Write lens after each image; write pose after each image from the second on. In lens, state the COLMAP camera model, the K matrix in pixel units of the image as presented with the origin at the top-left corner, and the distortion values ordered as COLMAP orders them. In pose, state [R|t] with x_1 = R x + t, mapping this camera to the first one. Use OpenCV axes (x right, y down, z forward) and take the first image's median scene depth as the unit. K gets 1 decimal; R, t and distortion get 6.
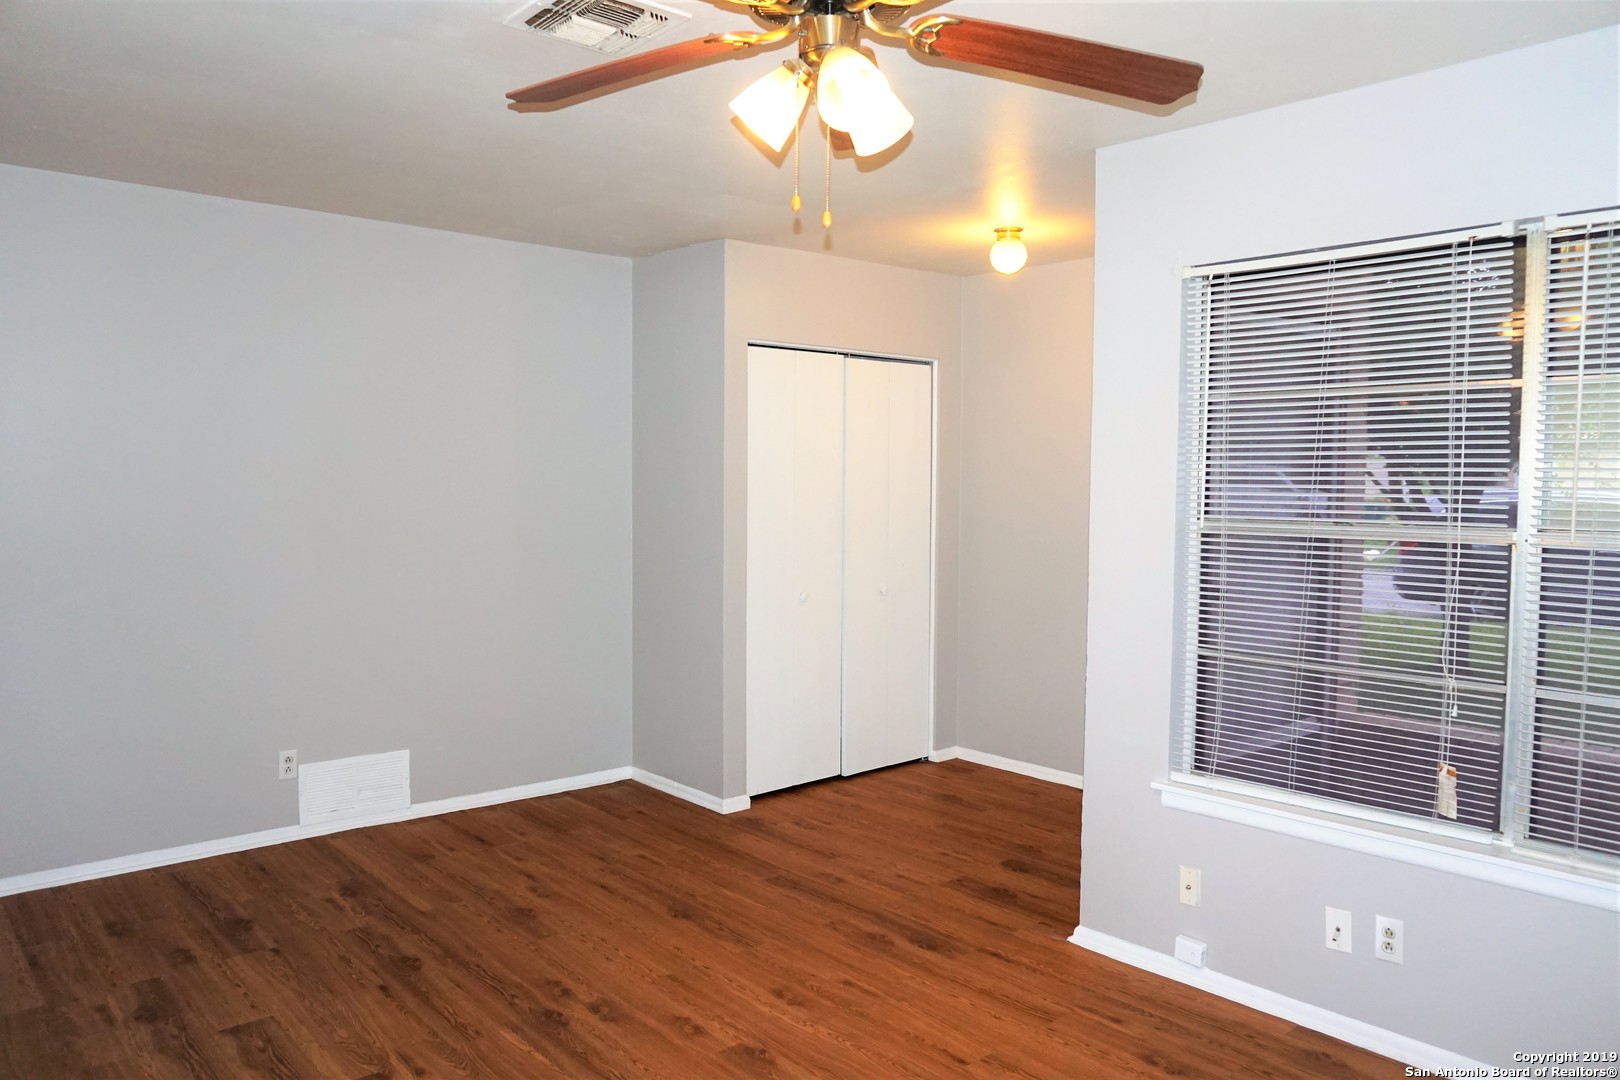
lens RADIAL K [[1143.7, 0, 813.7], [0, 1143.7, 540.4], [0, 0, 1]] dist [-0.037853, 0.003272]
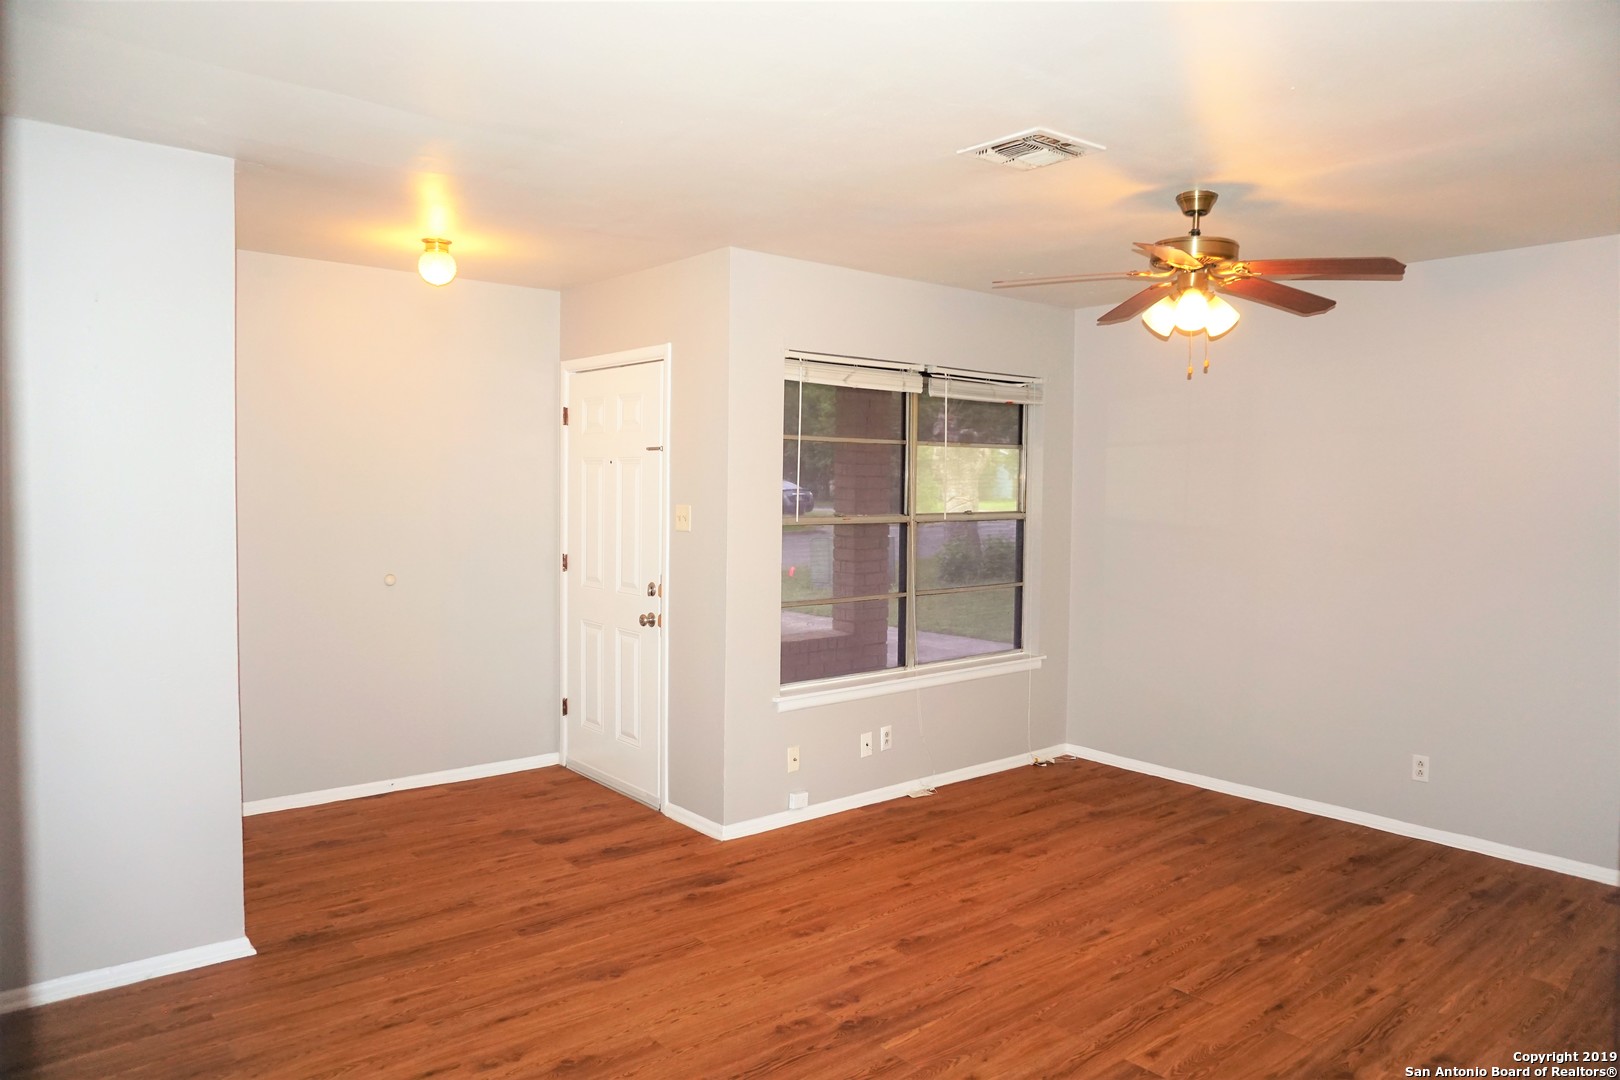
lens RADIAL K [[1082.8, 0, 810.6], [0, 1082.8, 538.4], [0, 0, 1]] dist [-0.043302, 0.026013]
pose [[0.026978, -0.057059, 0.998006, -0.990299], [0.041847, 0.997559, 0.055902, -0.062913], [-0.998760, 0.040255, 0.029300, 0.836054]]
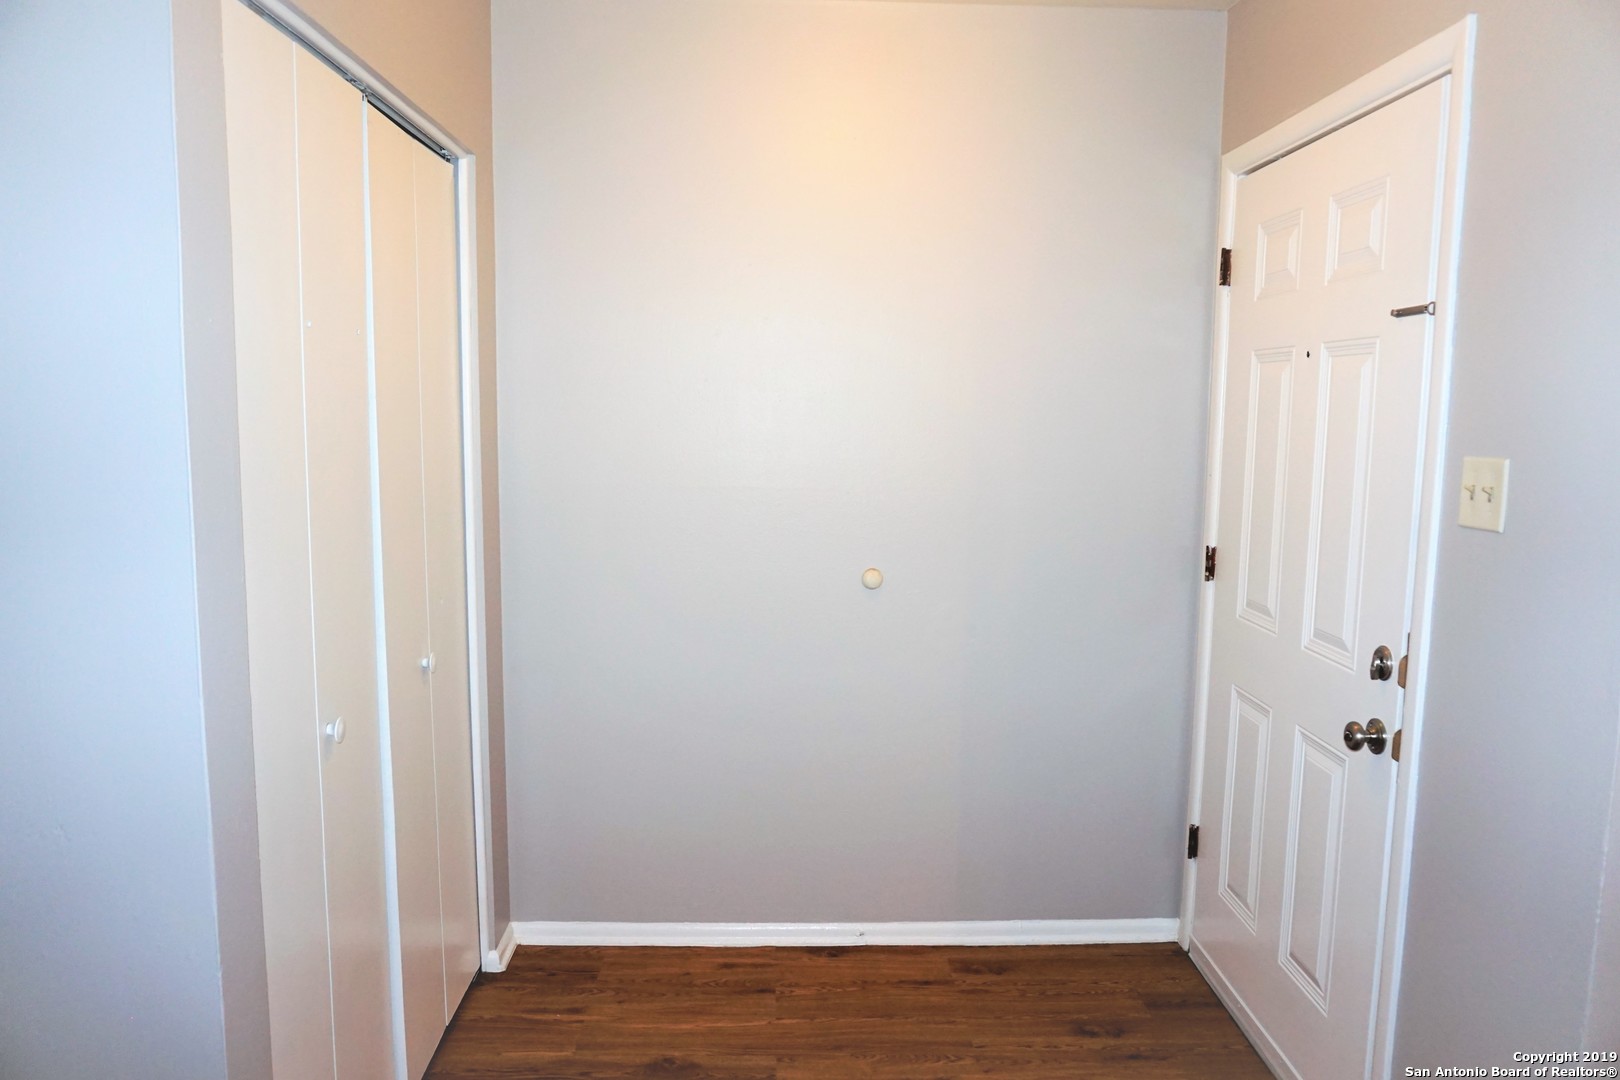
lens RADIAL K [[1082.8, 0, 826.2], [0, 1082.8, 540.3], [0, 0, 1]] dist [-0.043302, 0.026013]
pose [[0.646318, -0.093291, 0.757344, -0.230810], [0.036486, 0.995141, 0.091446, -0.054305], [-0.762195, -0.031471, 0.646582, 0.942896]]
